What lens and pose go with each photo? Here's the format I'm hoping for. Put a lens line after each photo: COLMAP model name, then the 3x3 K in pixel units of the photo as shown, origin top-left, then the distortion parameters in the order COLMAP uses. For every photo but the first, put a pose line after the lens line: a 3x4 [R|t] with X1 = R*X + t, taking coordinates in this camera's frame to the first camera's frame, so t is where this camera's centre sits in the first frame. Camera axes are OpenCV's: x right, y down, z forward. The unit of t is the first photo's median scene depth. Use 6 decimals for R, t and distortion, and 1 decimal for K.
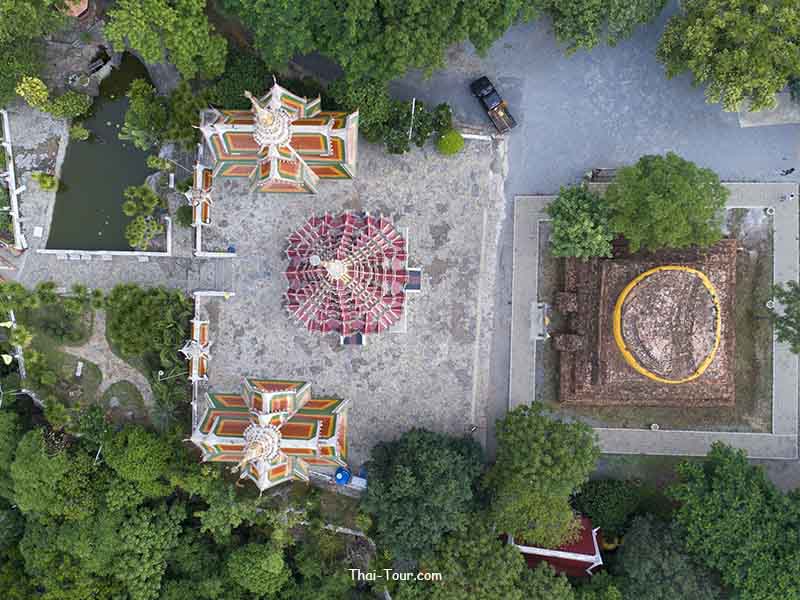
lens RADIAL K [[722.5, 0, 400.0], [0, 722.5, 300.0], [0, 0, 1]] dist [-0.014889, -0.002166]
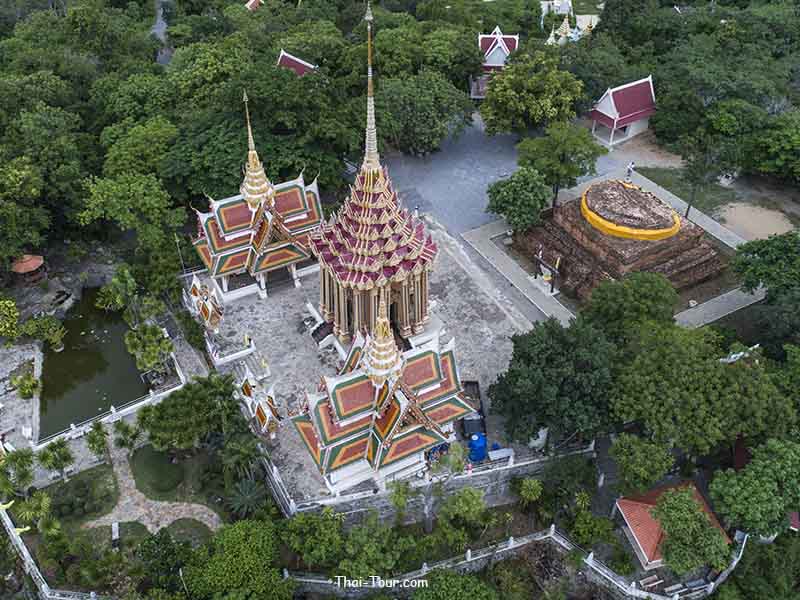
lens RADIAL K [[722.5, 0, 400.0], [0, 722.5, 300.0], [0, 0, 1]] dist [-0.014889, -0.002166]
pose [[0.861588, -0.312263, 0.400197, -0.412637], [0.507089, 0.565087, -0.650797, 0.608236], [-0.022927, 0.763655, 0.645218, 0.308663]]
